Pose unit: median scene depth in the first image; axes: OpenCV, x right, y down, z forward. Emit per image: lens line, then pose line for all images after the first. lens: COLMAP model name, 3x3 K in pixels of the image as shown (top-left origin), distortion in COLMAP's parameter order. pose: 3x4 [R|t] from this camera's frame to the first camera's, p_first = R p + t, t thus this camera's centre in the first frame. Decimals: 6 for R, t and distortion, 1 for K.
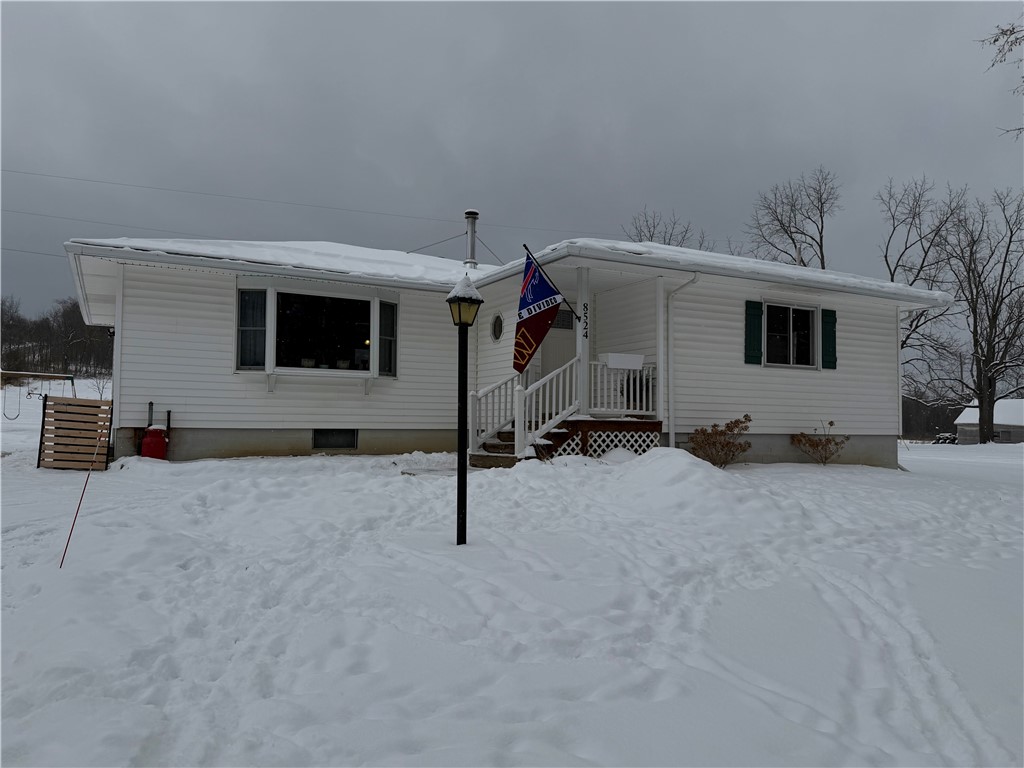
lens RADIAL K [[750.2, 0, 513.6], [0, 750.2, 389.6], [0, 0, 1]] dist [0.099297, -0.005865]
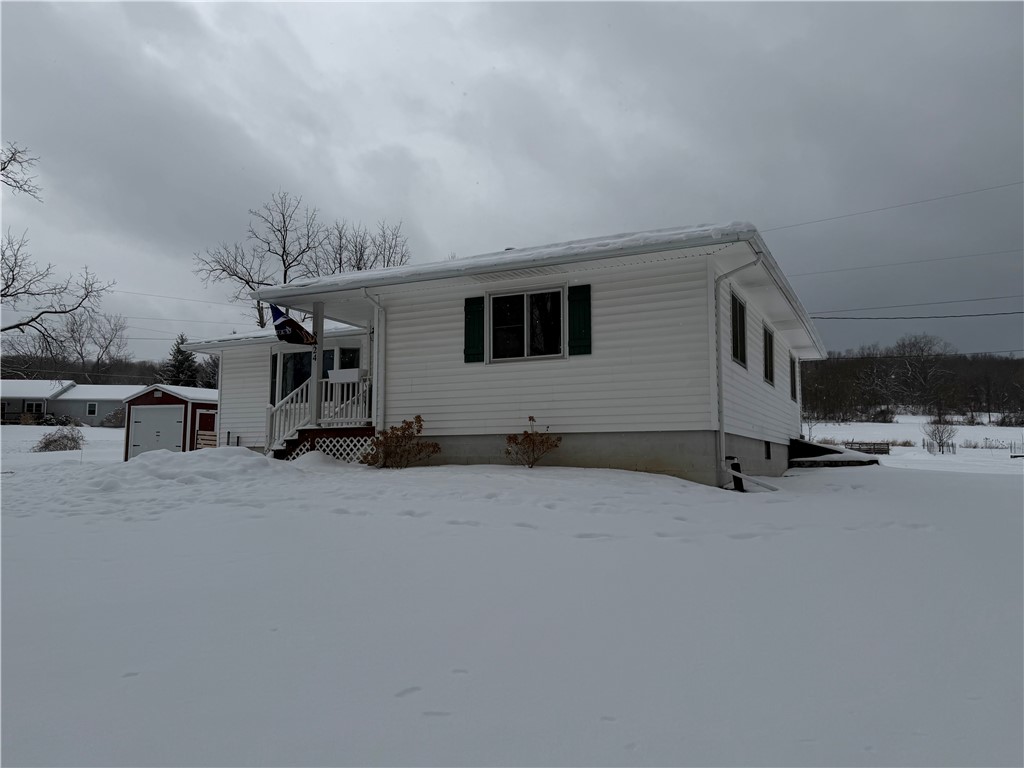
lens RADIAL K [[750.2, 0, 519.6], [0, 750.2, 388.7], [0, 0, 1]] dist [0.099297, -0.005865]
pose [[0.585297, -0.093530, -0.805406, 1.166490], [0.049637, 0.995595, -0.079545, 0.081794], [0.809298, 0.006580, 0.587361, 0.514440]]
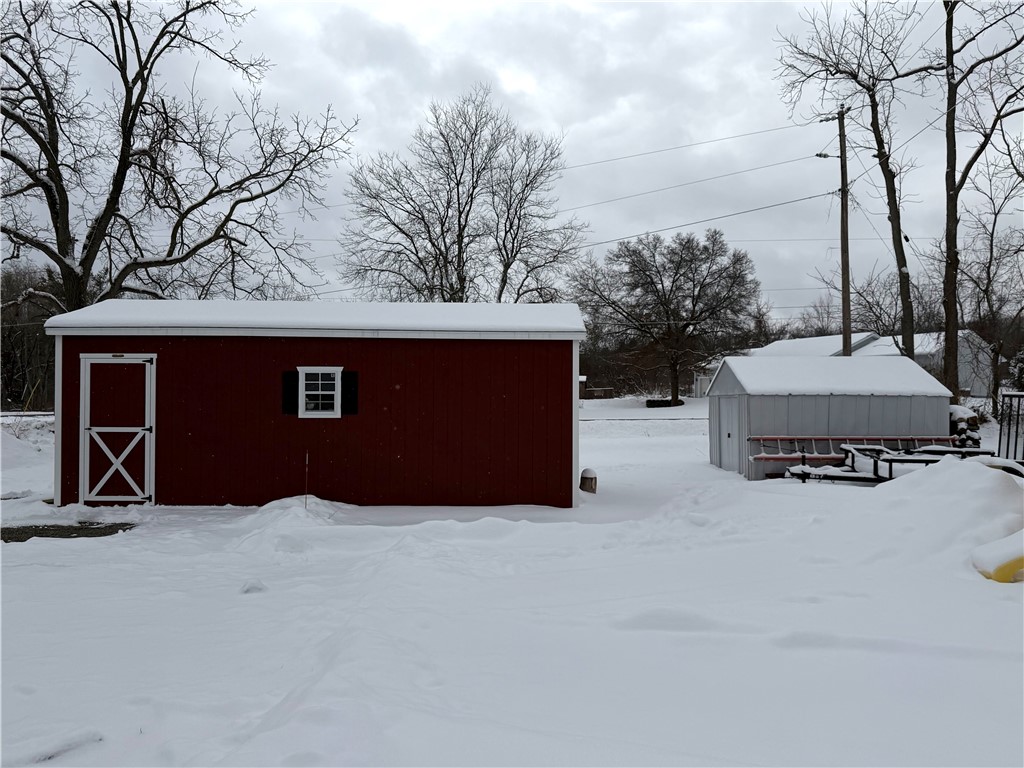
lens RADIAL K [[836.8, 0, 513.8], [0, 836.8, 383.2], [0, 0, 1]] dist [0.057226, -0.002031]
pose [[-0.498798, -0.061357, -0.864544, -0.729543], [0.017347, 0.996585, -0.080736, 0.027524], [0.866545, -0.055268, -0.496030, 1.988927]]
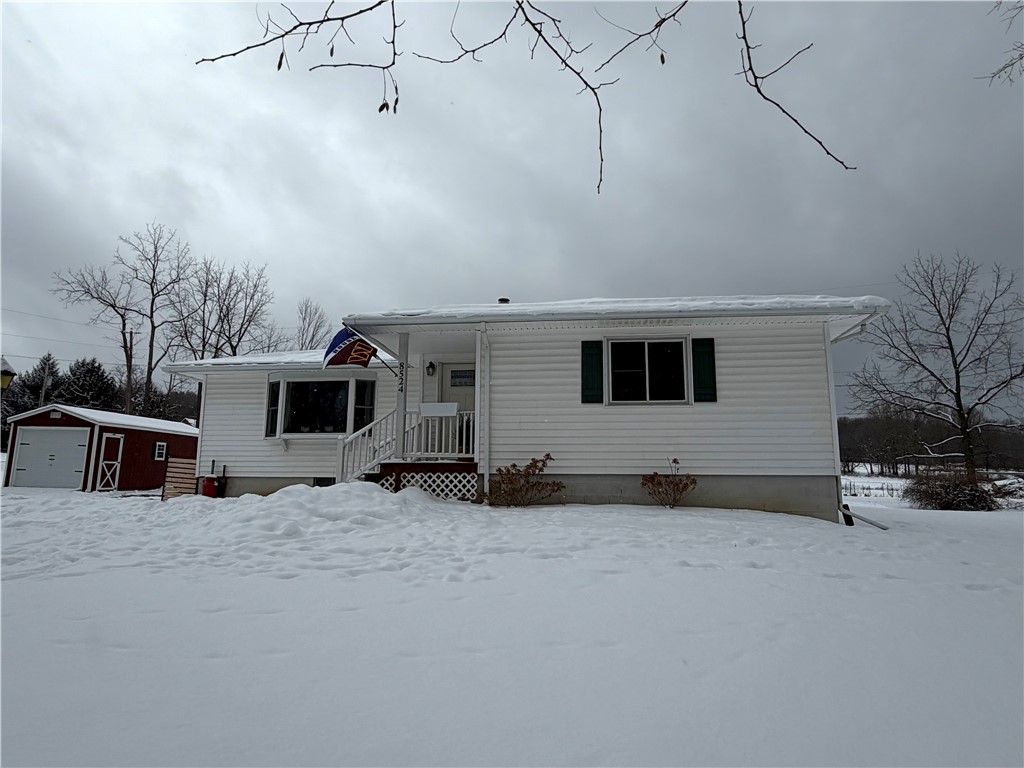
lens RADIAL K [[632.2, 0, 508.9], [0, 632.2, 384.5], [0, 0, 1]] dist [0.006961, -0.001463]
pose [[0.806652, -0.102251, -0.582114, 0.746289], [0.030197, 0.990765, -0.132187, 0.050091], [0.590255, 0.089051, 0.802290, 0.286559]]
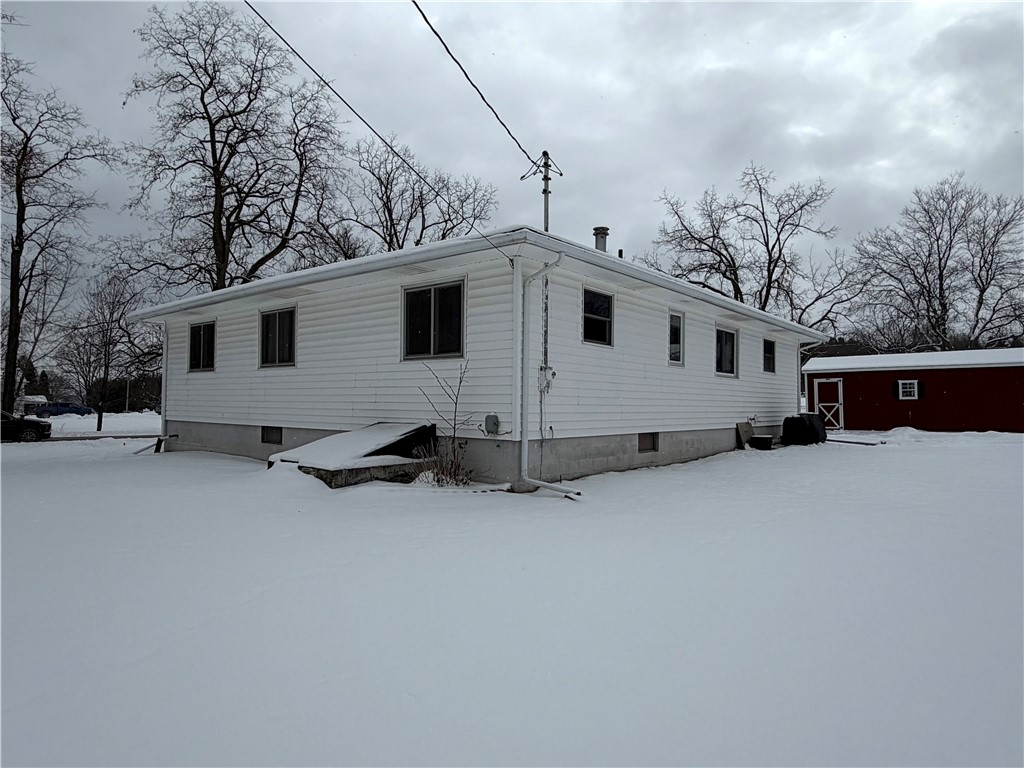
lens RADIAL K [[632.2, 0, 513.8], [0, 632.2, 383.9], [0, 0, 1]] dist [0.006961, -0.001463]
pose [[-0.919303, -0.031664, -0.392274, 0.455965], [0.000967, 0.996573, -0.082710, 0.100224], [0.393548, -0.076415, -0.916122, 2.647111]]
